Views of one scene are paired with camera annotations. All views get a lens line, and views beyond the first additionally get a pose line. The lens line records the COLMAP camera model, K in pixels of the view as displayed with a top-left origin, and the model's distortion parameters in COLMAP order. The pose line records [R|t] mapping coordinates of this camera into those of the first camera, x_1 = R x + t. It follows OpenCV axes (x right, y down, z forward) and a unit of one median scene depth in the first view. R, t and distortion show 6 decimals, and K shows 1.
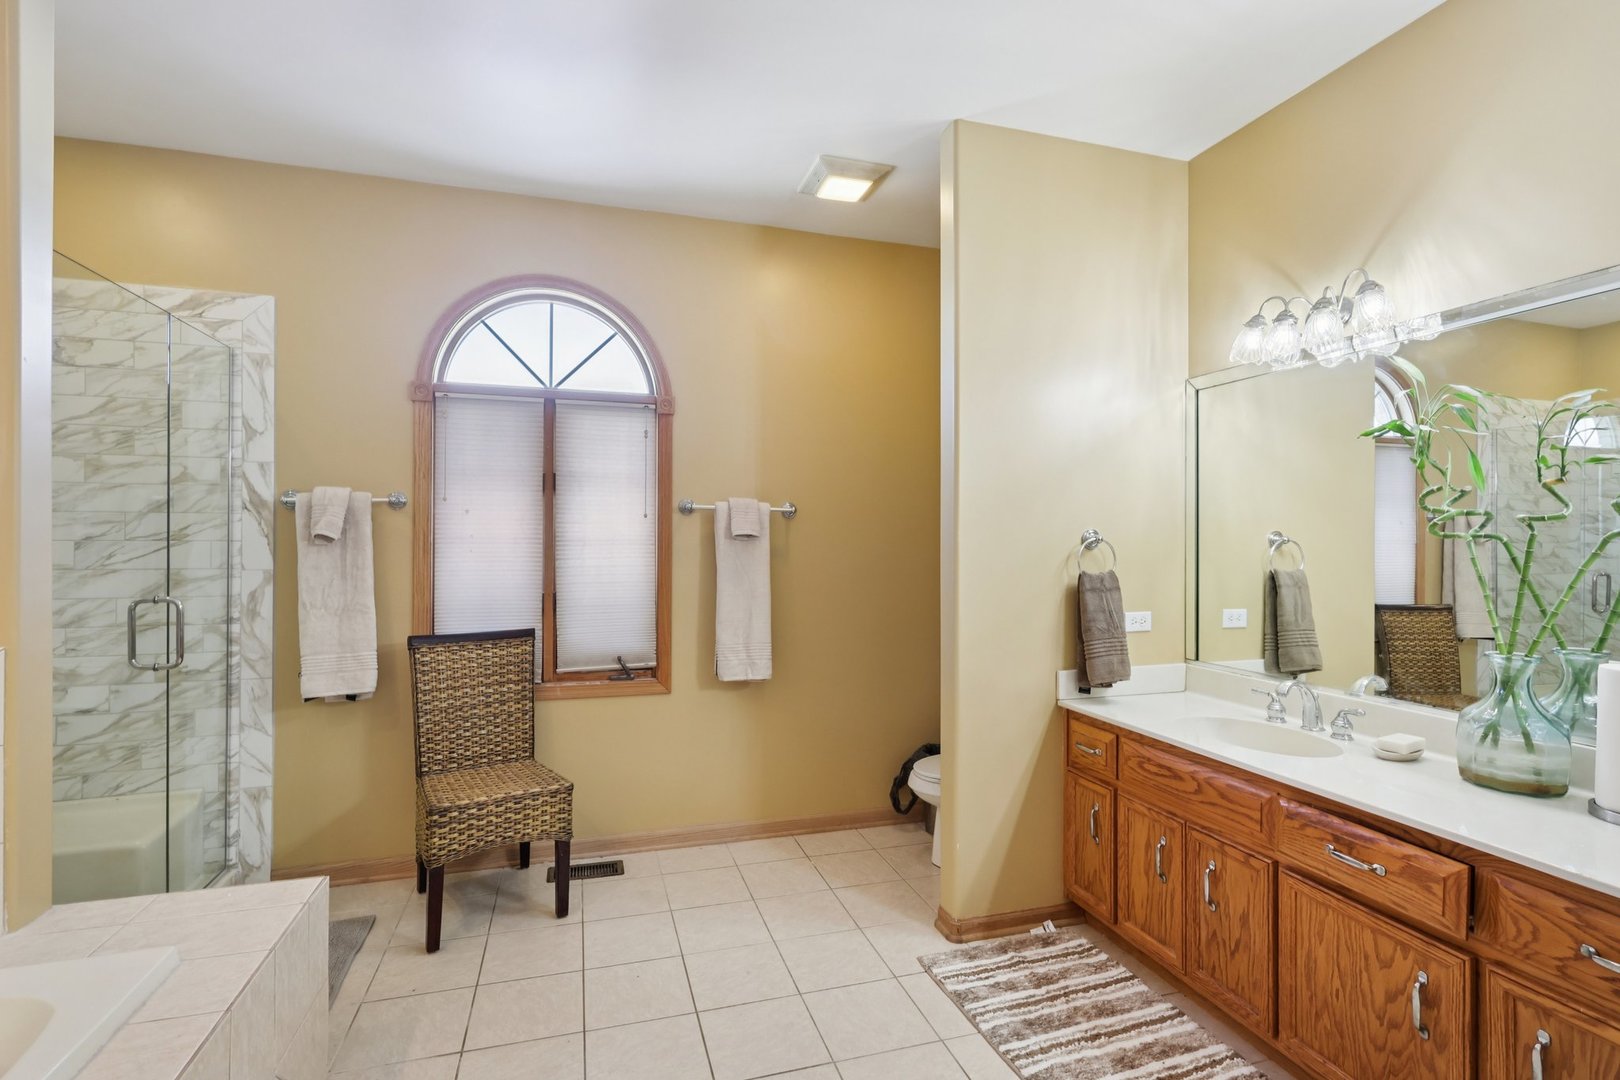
lens RADIAL K [[751.5, 0, 809.9], [0, 751.5, 540.8], [0, 0, 1]] dist [-0.008845, 0.001505]
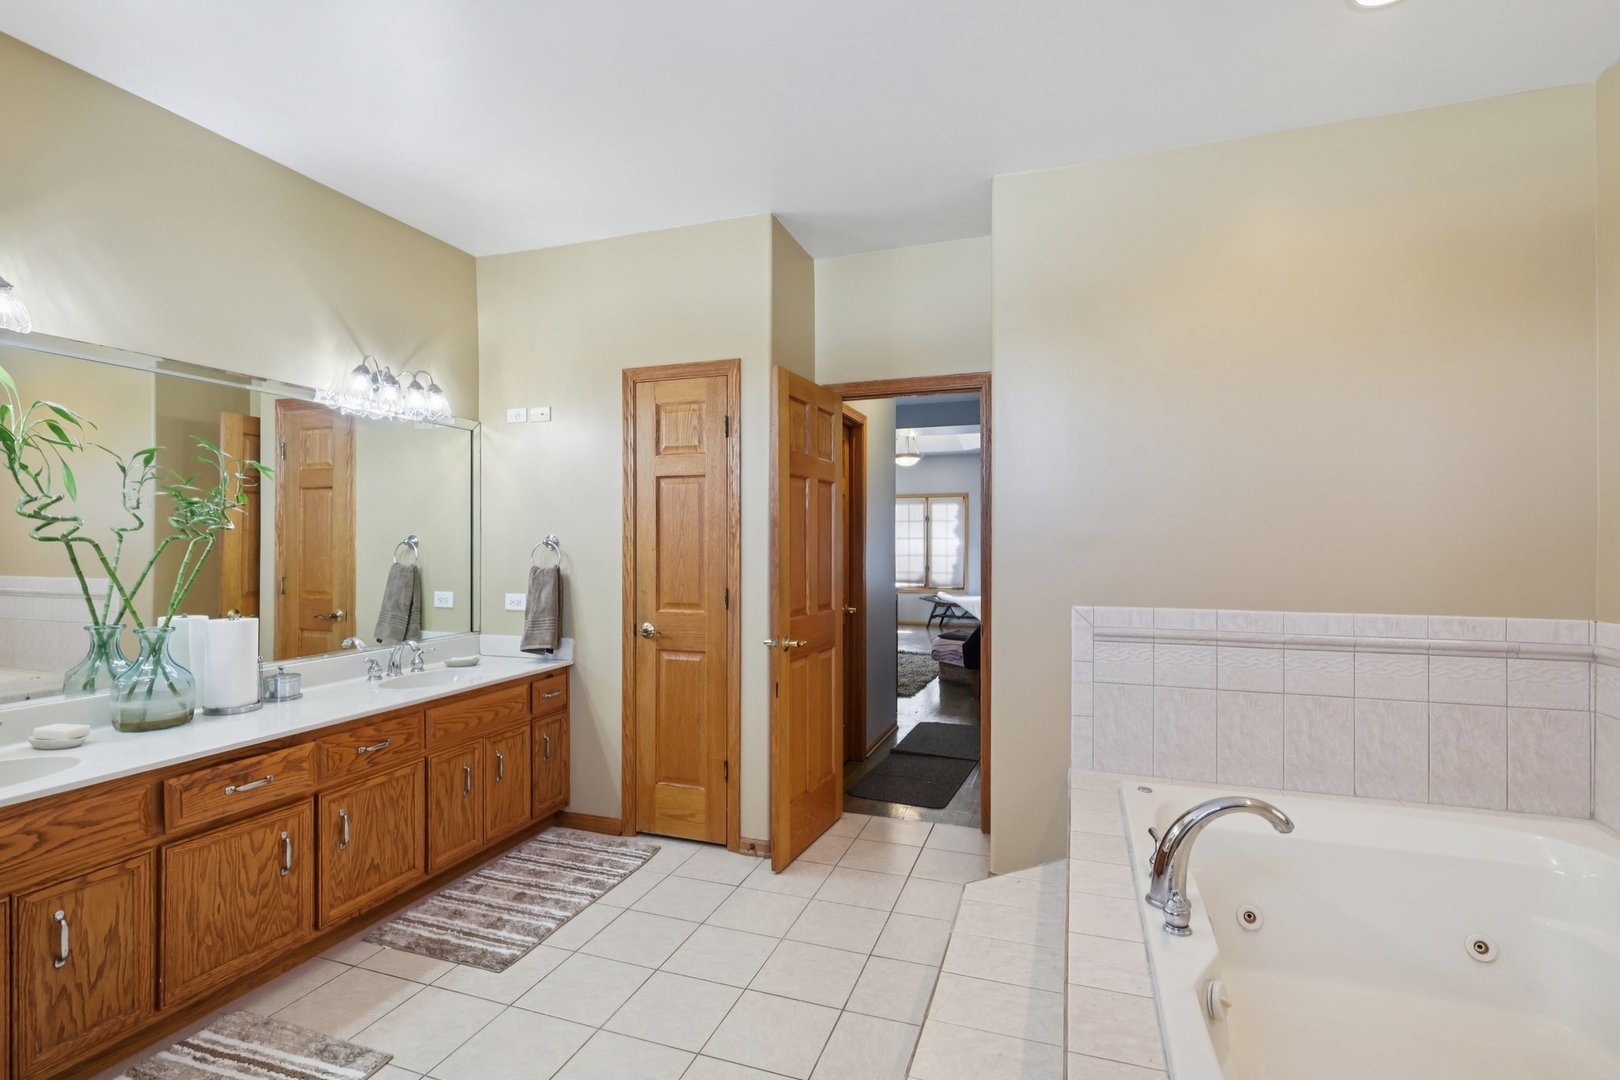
lens RADIAL K [[751.5, 0, 811.0], [0, 751.5, 539.2], [0, 0, 1]] dist [-0.008845, 0.001505]
pose [[-0.808647, 0.000514, 0.588294, -0.823080], [-0.001344, 0.999995, -0.002722, -0.008154], [-0.588293, -0.002992, -0.808643, 1.417879]]
